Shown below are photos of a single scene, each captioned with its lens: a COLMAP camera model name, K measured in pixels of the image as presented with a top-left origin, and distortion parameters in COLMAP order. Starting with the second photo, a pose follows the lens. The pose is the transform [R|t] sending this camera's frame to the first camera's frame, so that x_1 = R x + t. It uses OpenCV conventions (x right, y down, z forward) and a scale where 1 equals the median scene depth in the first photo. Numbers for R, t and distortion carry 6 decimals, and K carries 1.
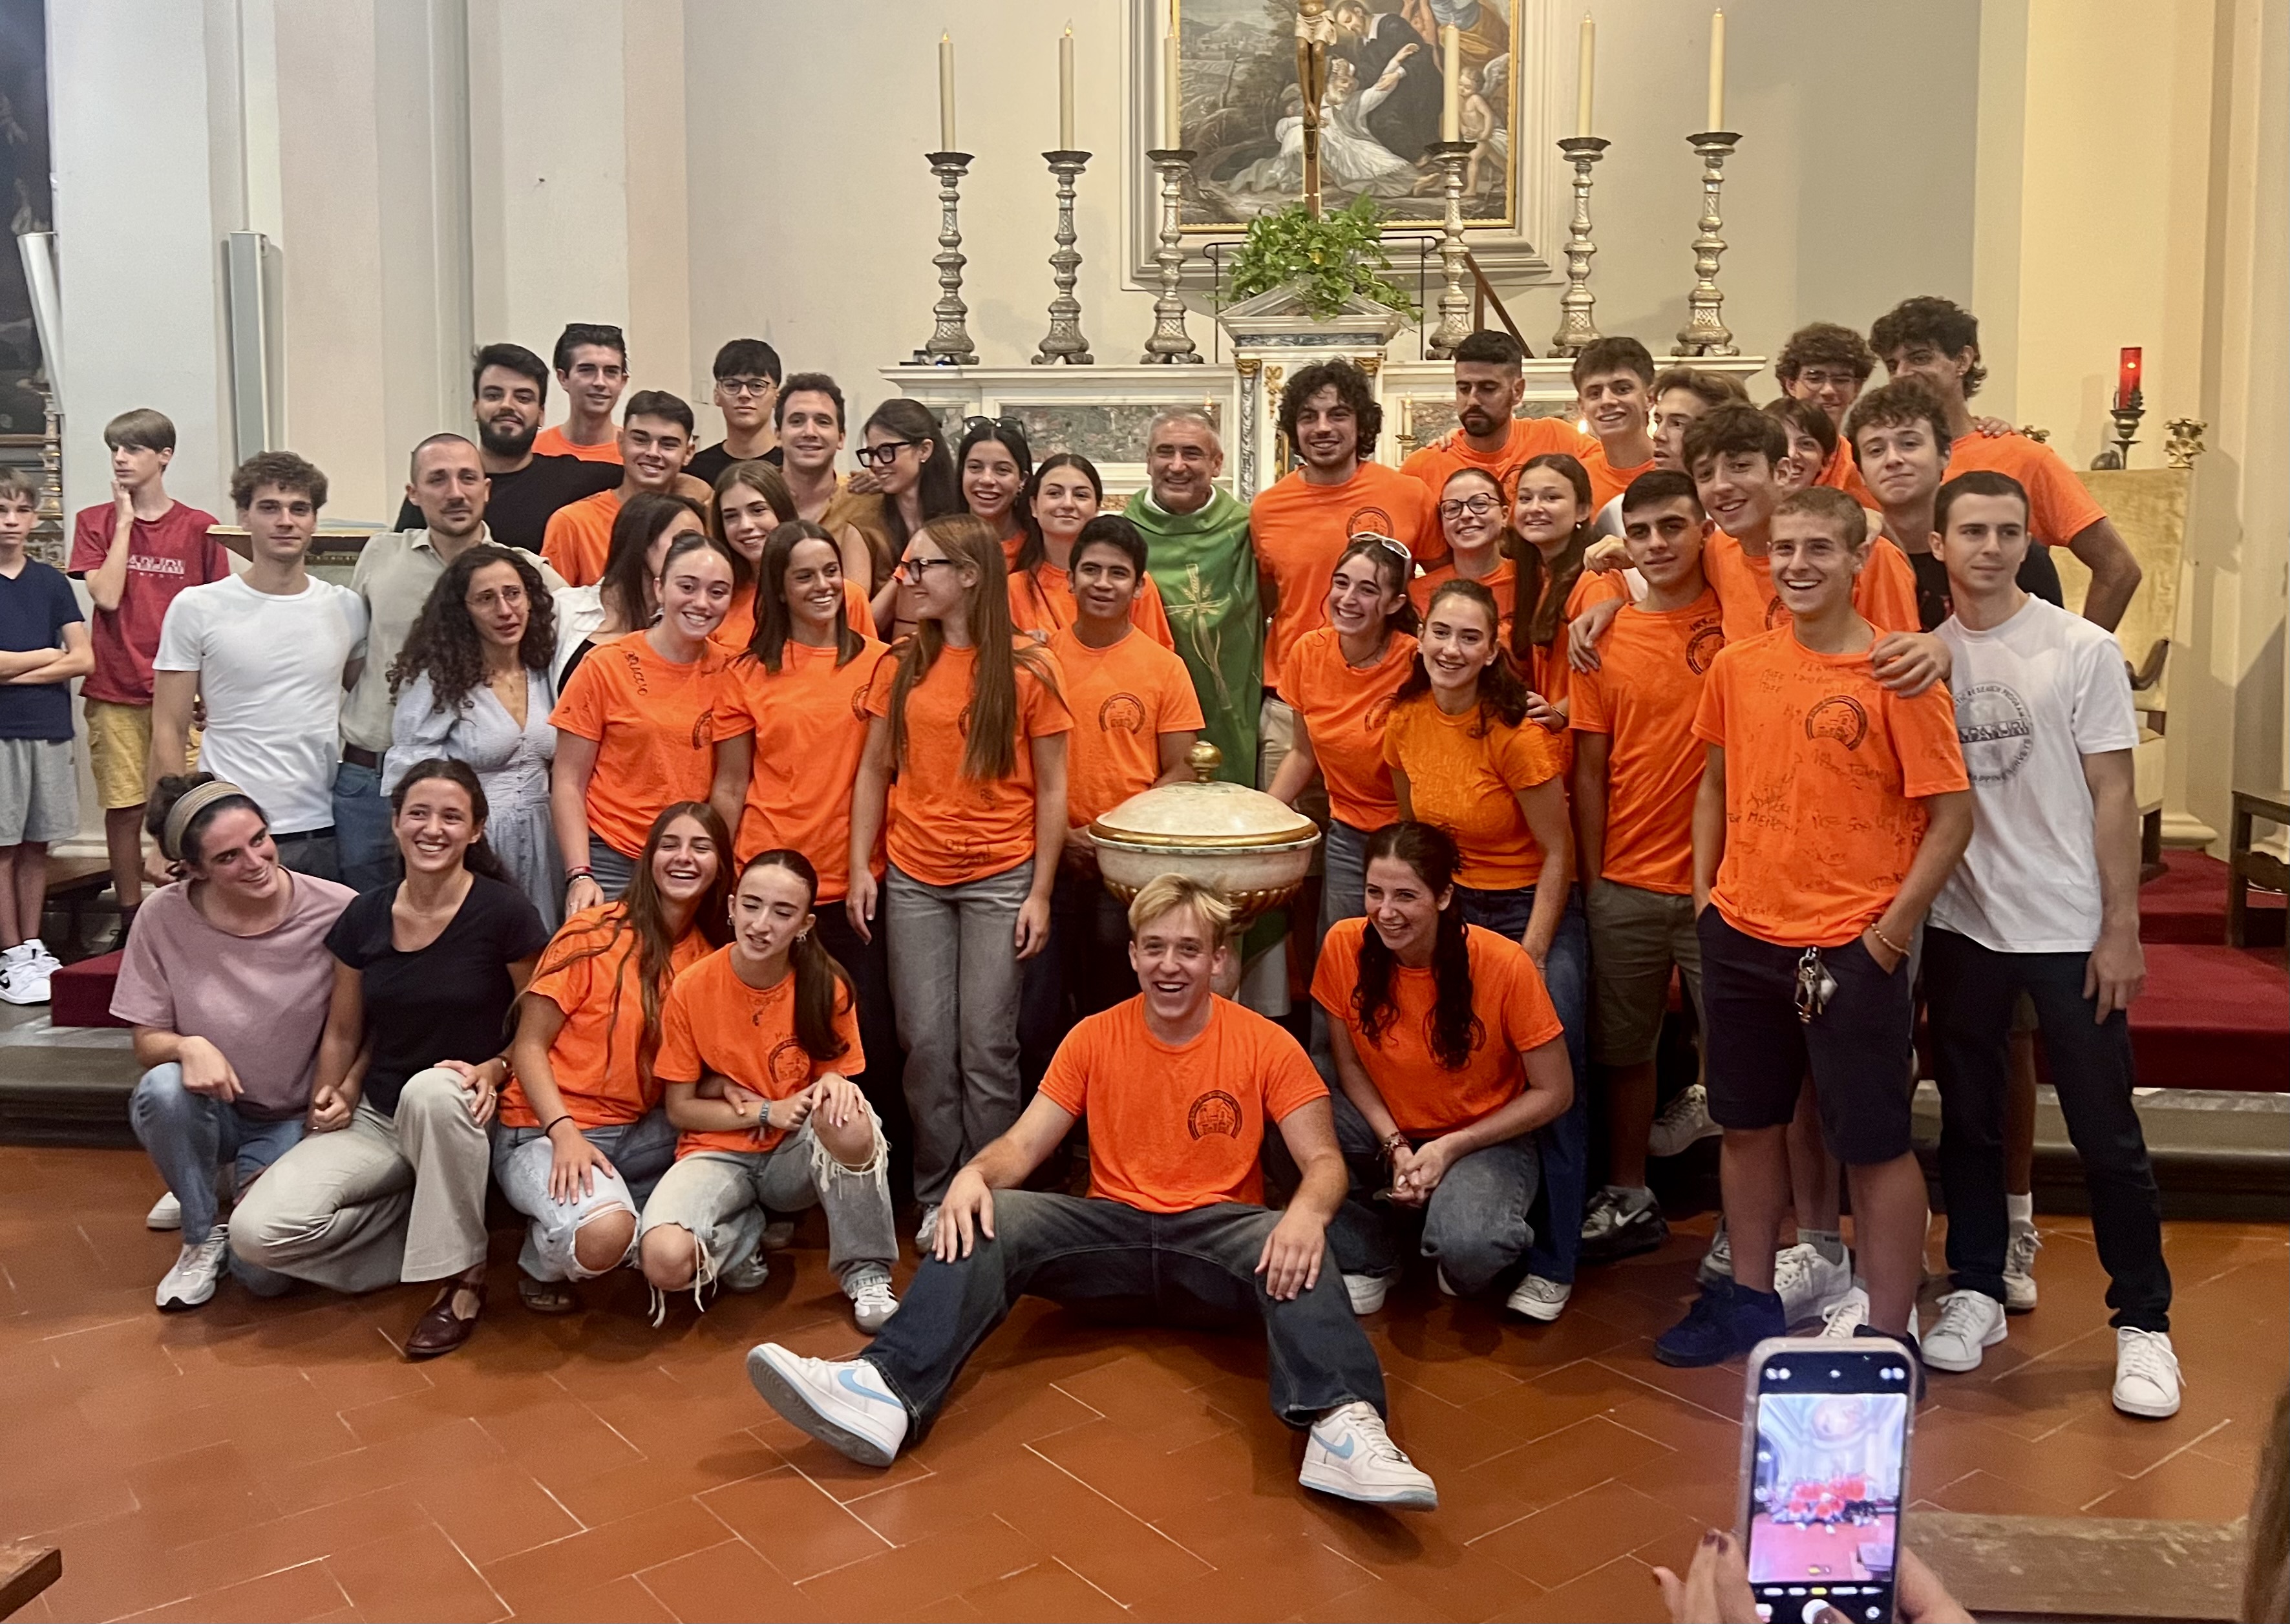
lens RADIAL K [[1938.6, 0, 1217.8], [0, 1938.6, 650.3], [0, 0, 1]] dist [0.124473, -0.000267]
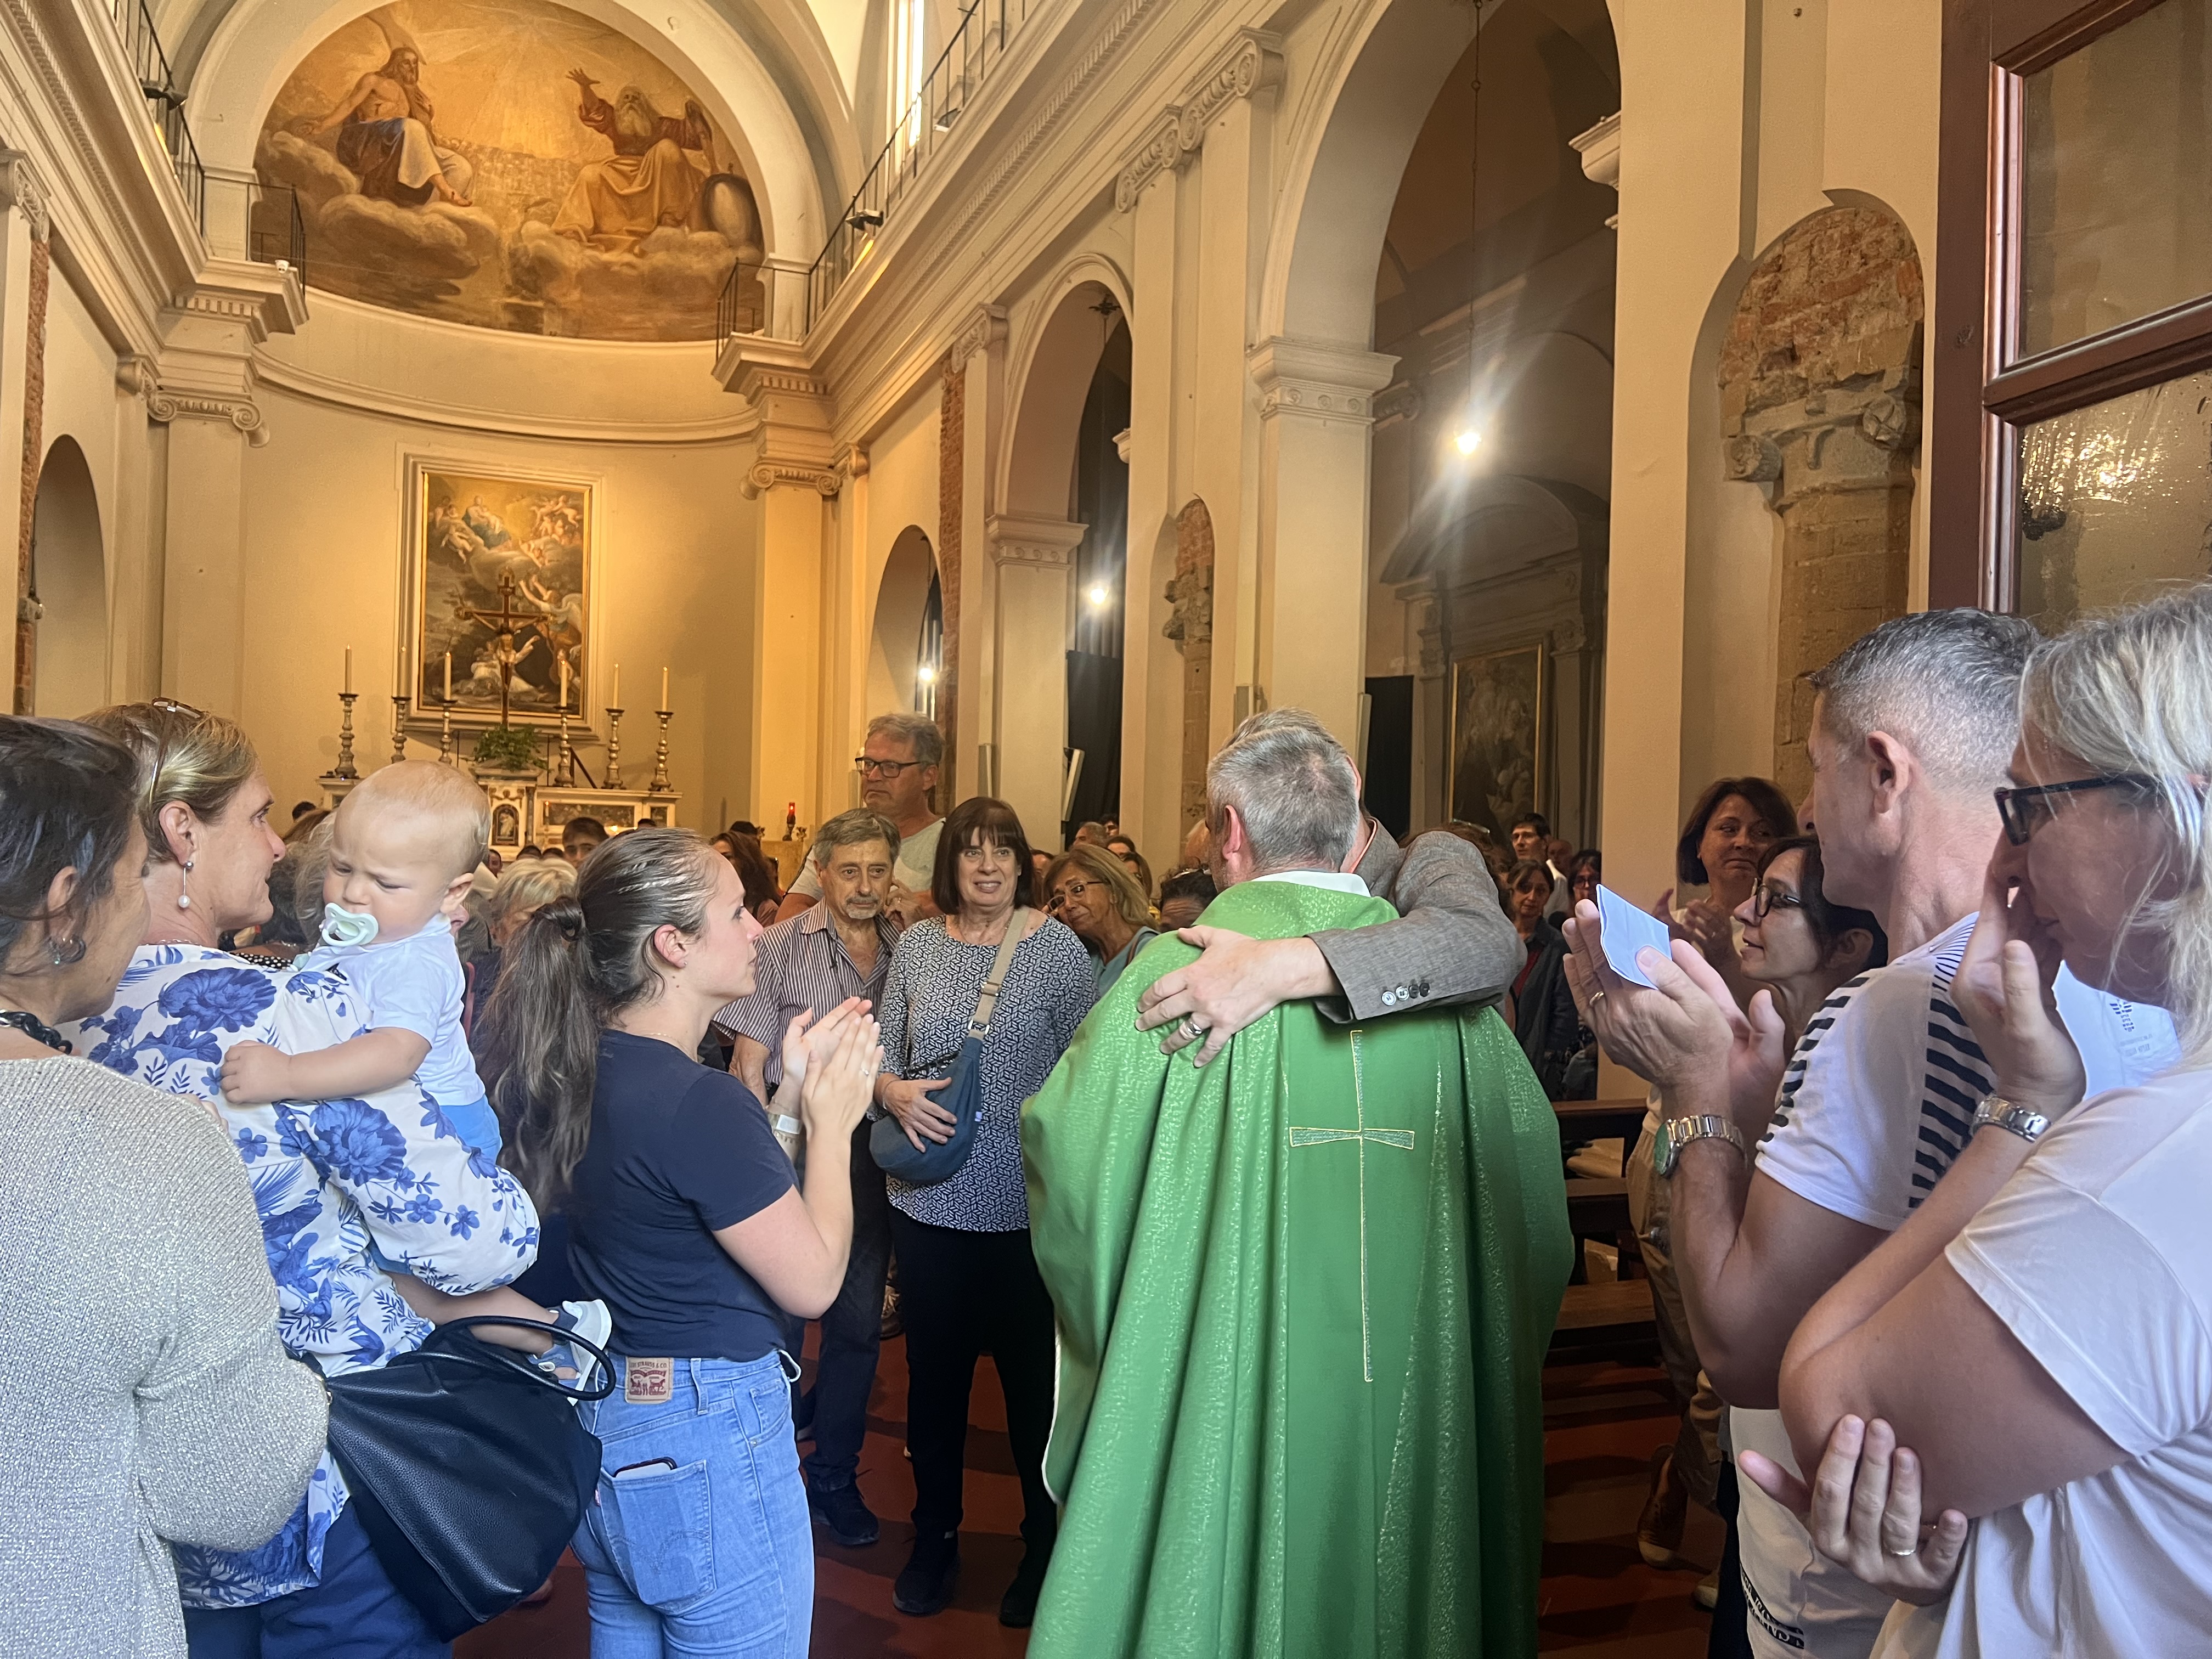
lens RADIAL K [[1668.6, 0, 1101.1], [0, 1668.6, 845.1], [0, 0, 1]] dist [0.029627, -0.007413]
pose [[0.889544, 0.029247, 0.455913, -0.250708], [-0.000497, 0.998010, -0.063053, 0.067195], [-0.456849, 0.055862, 0.887788, -1.277784]]
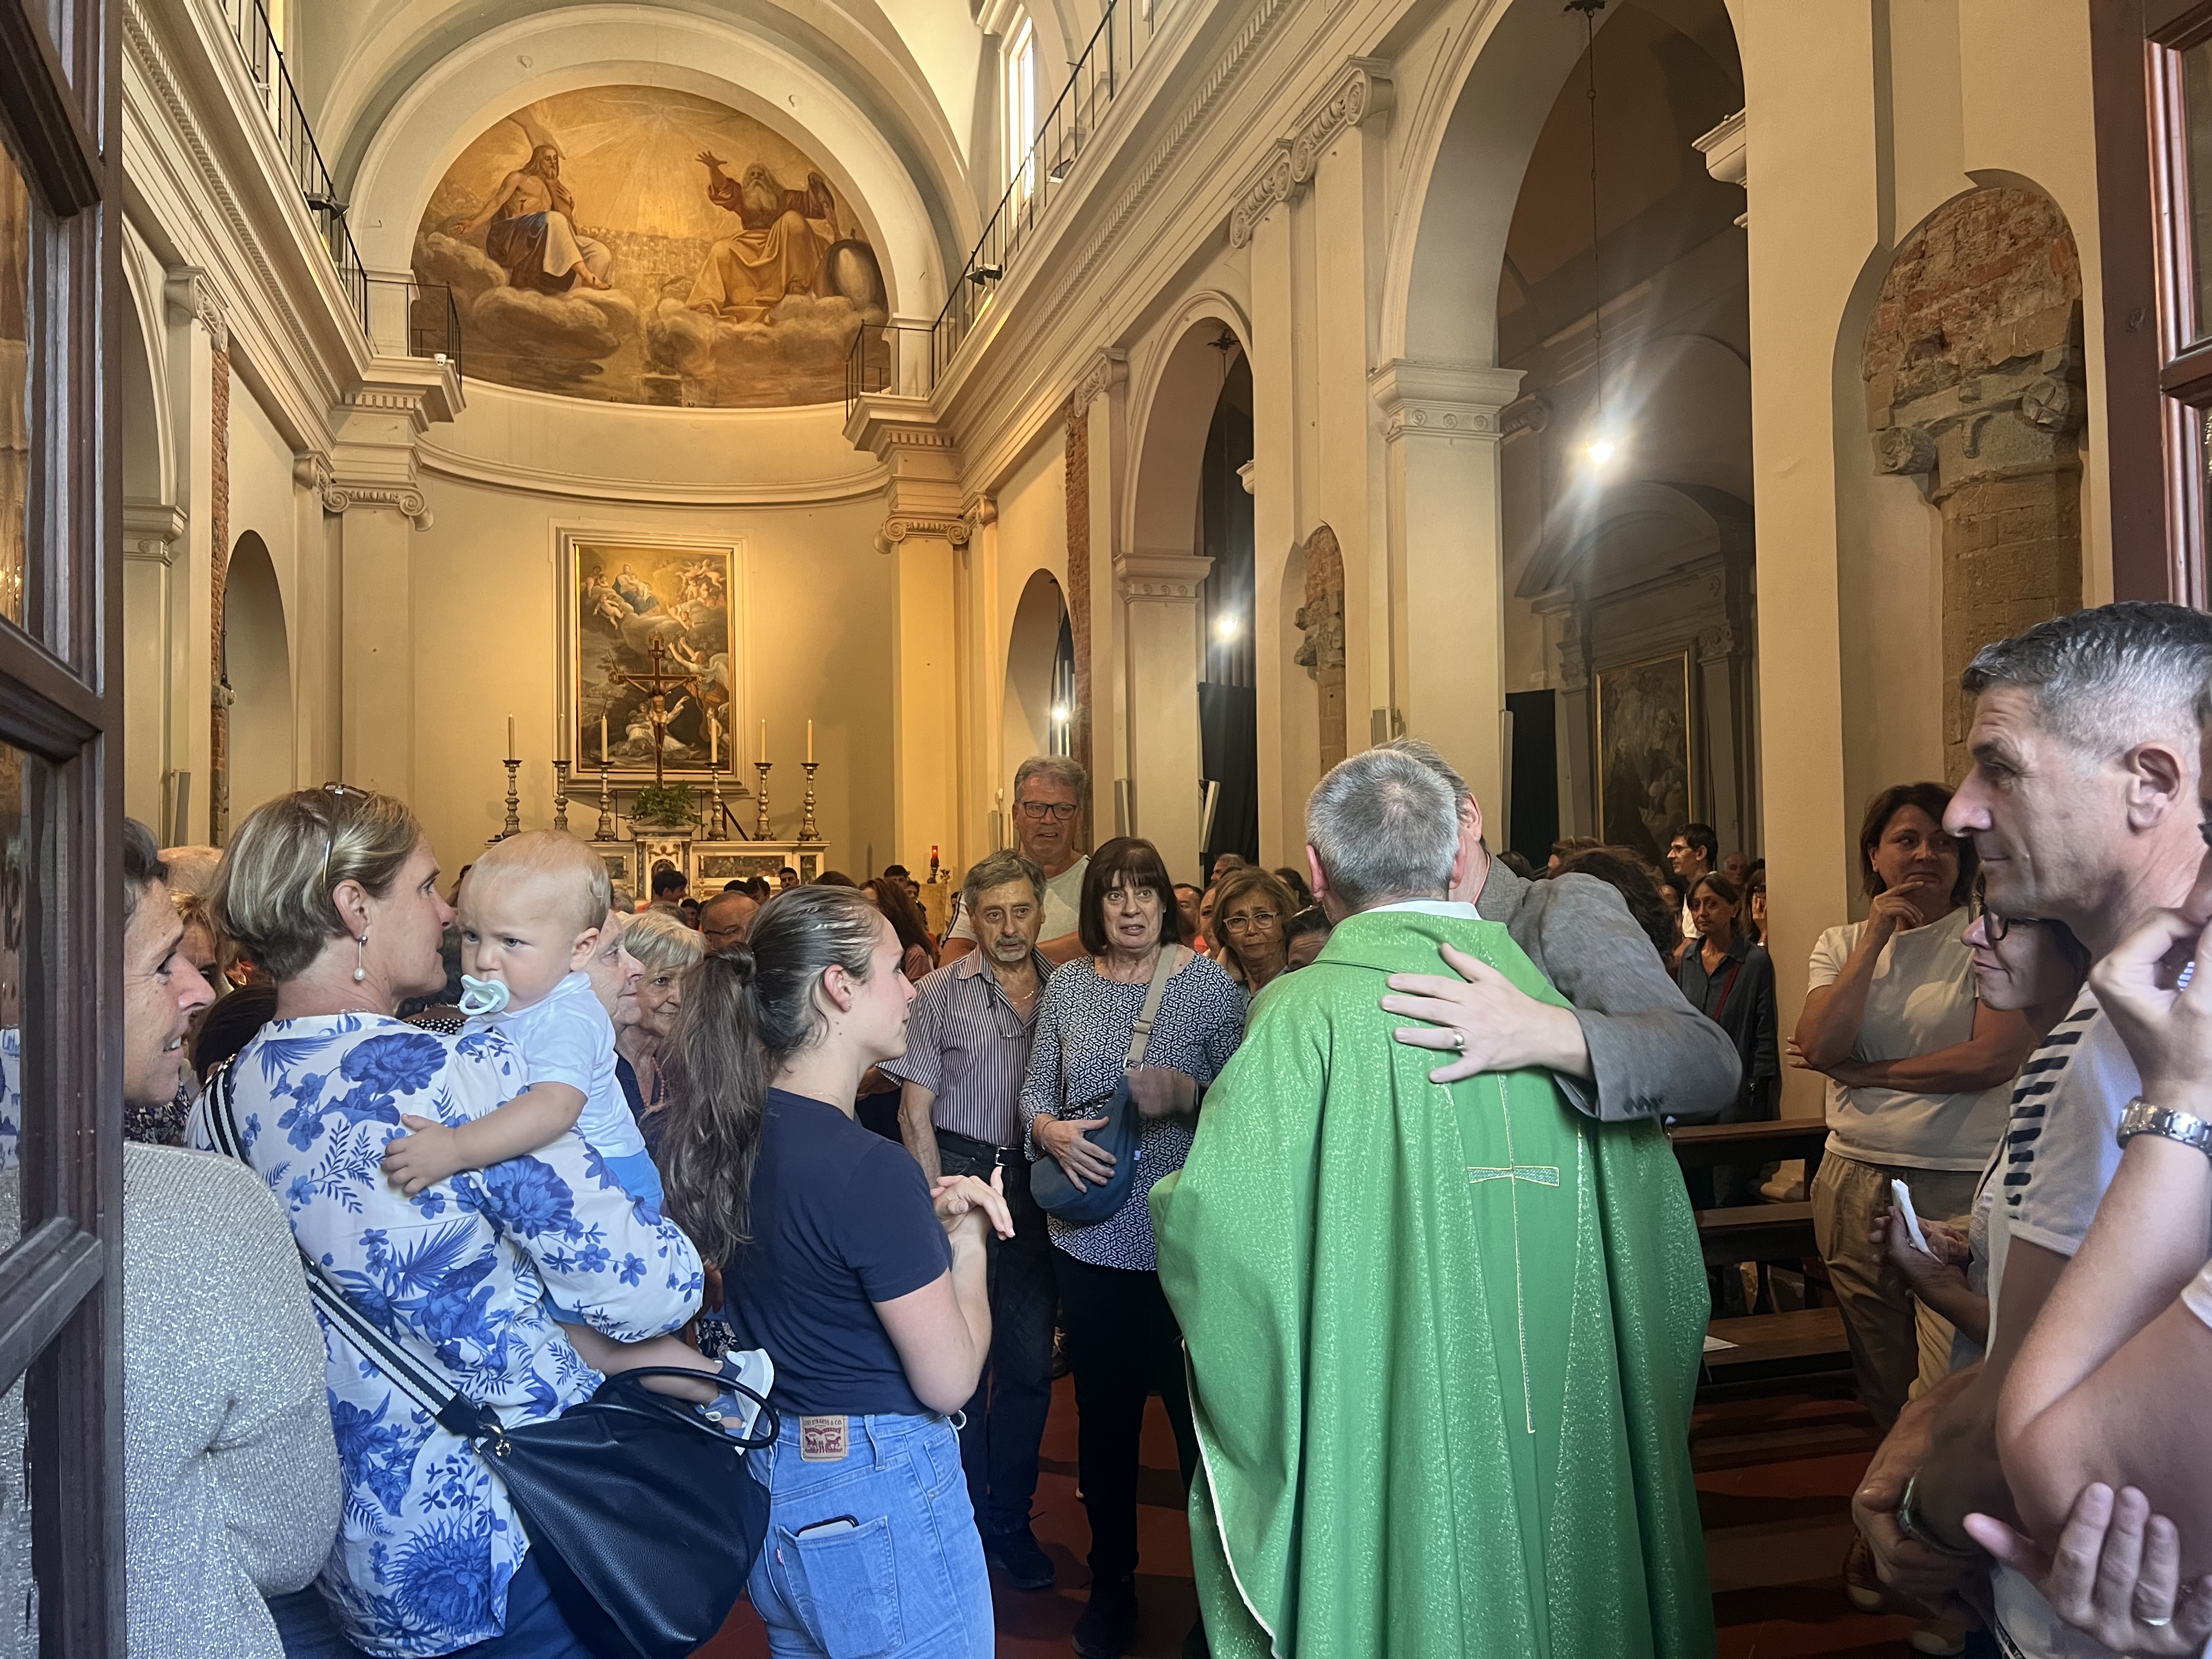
lens RADIAL K [[1647.2, 0, 1129.1], [0, 1647.2, 867.6], [0, 0, 1]] dist [0.006206, -0.030472]
pose [[0.918530, -0.006092, 0.395304, -0.249475], [0.036717, 0.996874, -0.069954, 0.066595], [-0.393642, 0.078769, 0.915883, -1.273550]]
